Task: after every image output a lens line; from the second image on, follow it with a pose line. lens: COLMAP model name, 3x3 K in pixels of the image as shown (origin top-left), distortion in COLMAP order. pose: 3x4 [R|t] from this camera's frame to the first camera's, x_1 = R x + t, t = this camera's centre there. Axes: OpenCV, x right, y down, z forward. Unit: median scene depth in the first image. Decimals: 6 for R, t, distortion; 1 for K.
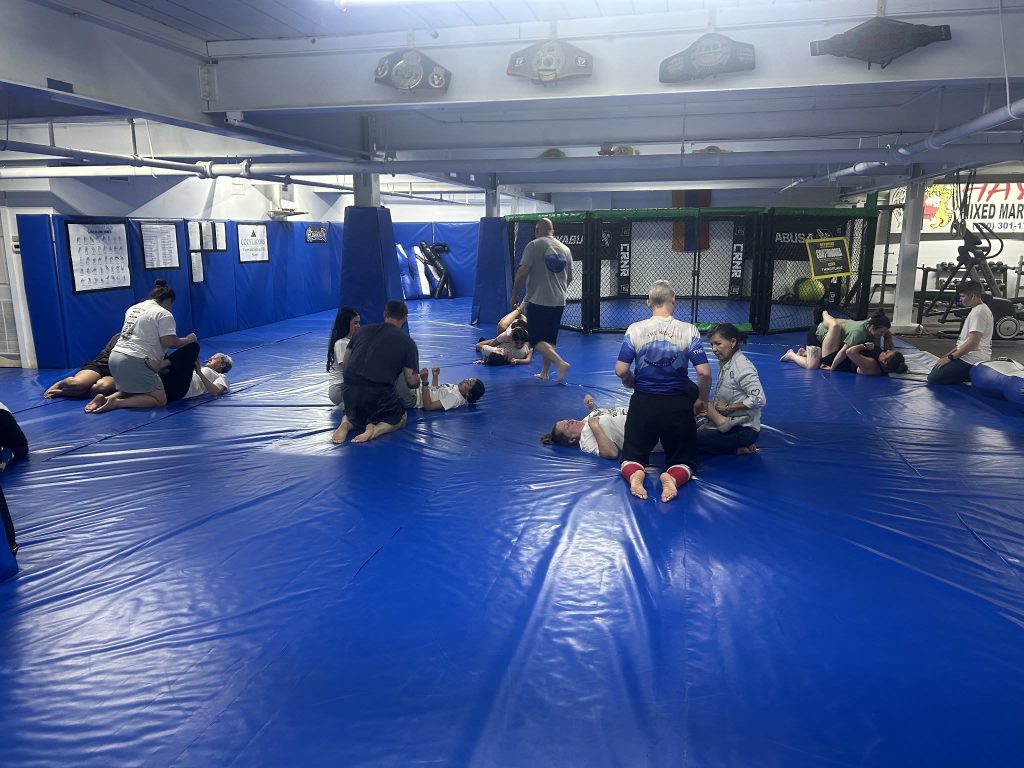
lens RADIAL K [[769.5, 0, 514.0], [0, 769.5, 389.5], [0, 0, 1]] dist [0.052335, -0.050941]
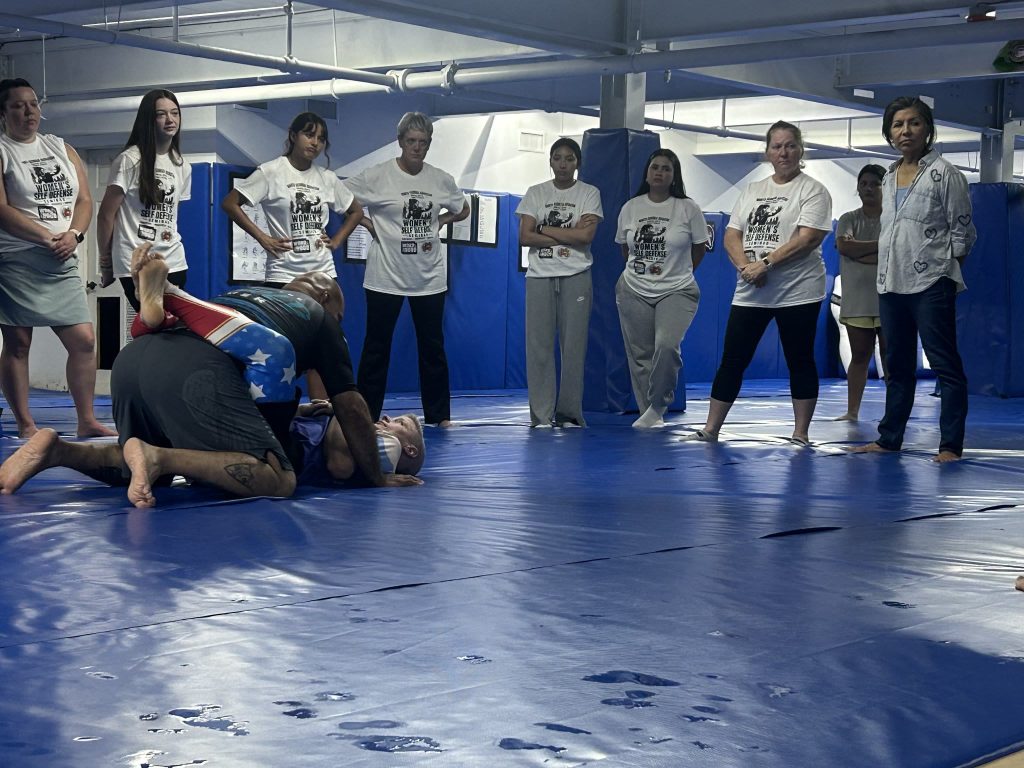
lens RADIAL K [[1985.8, 0, 514.8], [0, 1985.8, 387.5], [0, 0, 1]] dist [0.076698, 0.000000]
pose [[0.895015, 0.034333, -0.444712, 0.393265], [-0.110397, 0.983063, -0.146287, 0.181097], [0.432158, 0.180024, 0.883646, -0.348495]]
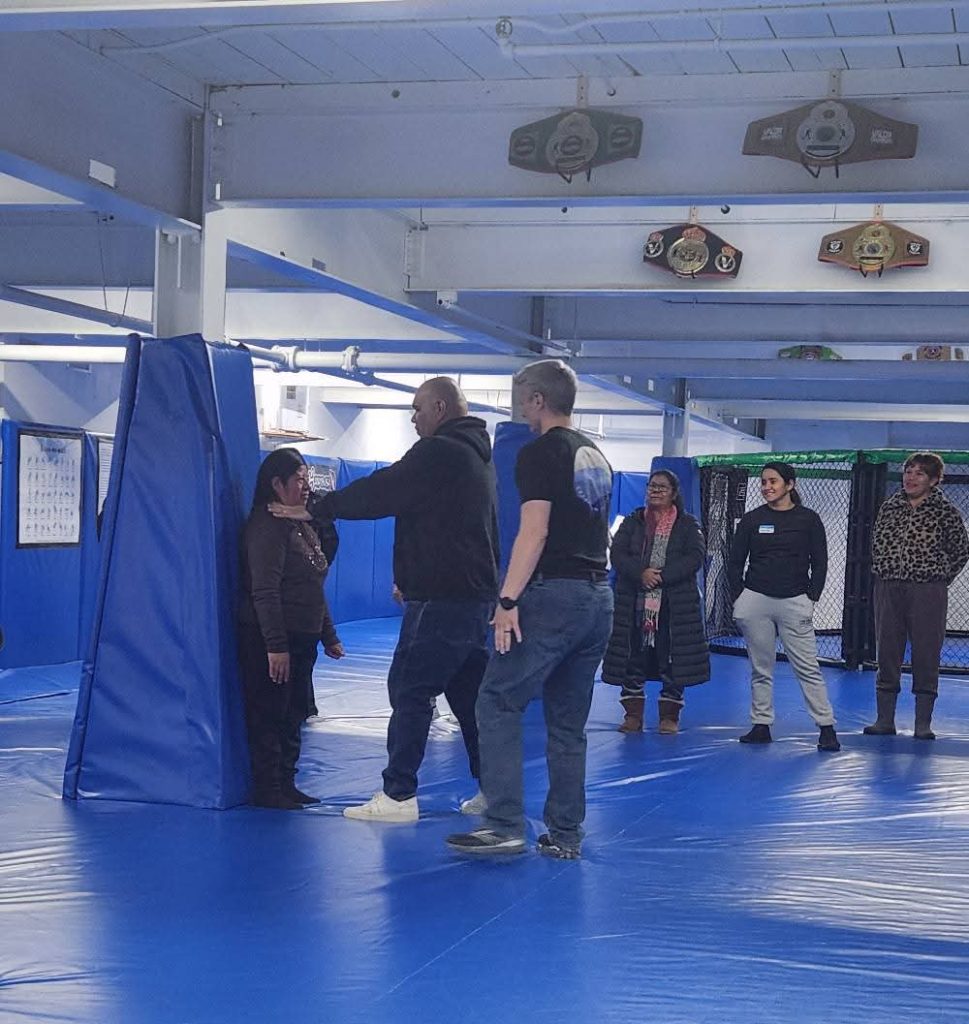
lens RADIAL K [[1975.1, 0, 489.6], [0, 1975.1, 588.6], [0, 0, 1]] dist [0.125992, 0.000000]
pose [[0.997781, 0.042804, -0.051005, -0.119263], [-0.050700, 0.984952, -0.165222, 0.148236], [0.043165, 0.167442, 0.984937, -0.511831]]
